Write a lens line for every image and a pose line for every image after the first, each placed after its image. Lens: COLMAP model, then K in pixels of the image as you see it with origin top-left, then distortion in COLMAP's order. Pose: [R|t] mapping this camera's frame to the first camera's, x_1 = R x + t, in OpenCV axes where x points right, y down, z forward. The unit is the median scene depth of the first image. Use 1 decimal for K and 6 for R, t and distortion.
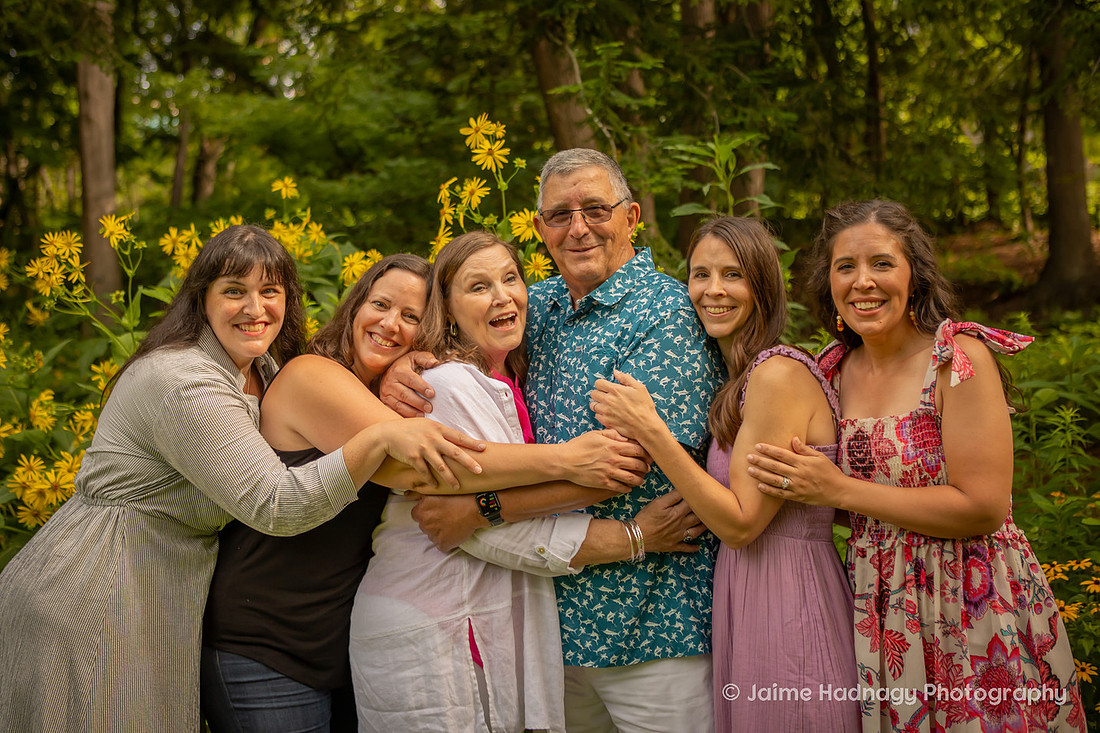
lens RADIAL K [[1275.4, 0, 502.0], [0, 1275.4, 317.7], [0, 0, 1]] dist [-0.021218, -0.015775]
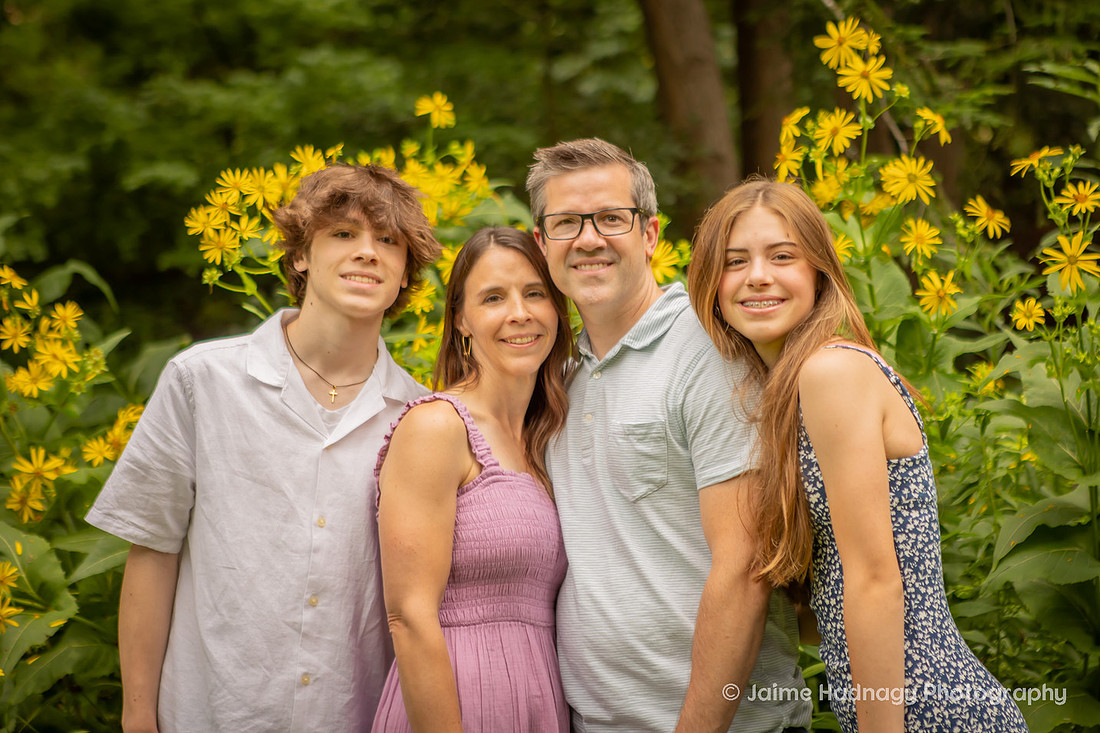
lens RADIAL K [[2200.3, 0, 608.3], [0, 2200.3, 353.0], [0, 0, 1]] dist [-0.031825, 1.859059]
pose [[0.995560, 0.020888, 0.091784, -0.210557], [-0.021879, 0.999713, 0.009797, 0.011792], [-0.091553, -0.011762, 0.995731, -0.157752]]
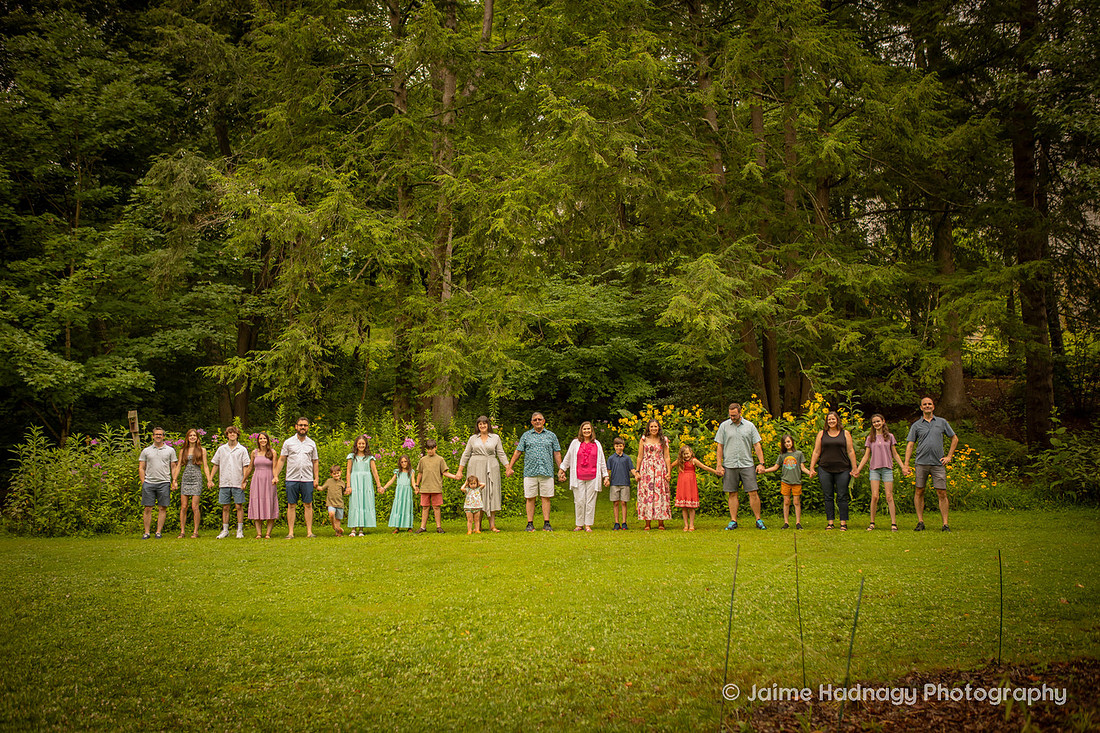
lens RADIAL K [[1063.2, 0, 570.5], [0, 1063.2, 348.2], [0, 0, 1]] dist [-0.059053, 0.088256]
pose [[0.998697, 0.027991, 0.042665, -1.194333], [-0.025298, 0.997731, -0.062391, -0.018658], [-0.044314, 0.061230, 0.997139, -3.379039]]
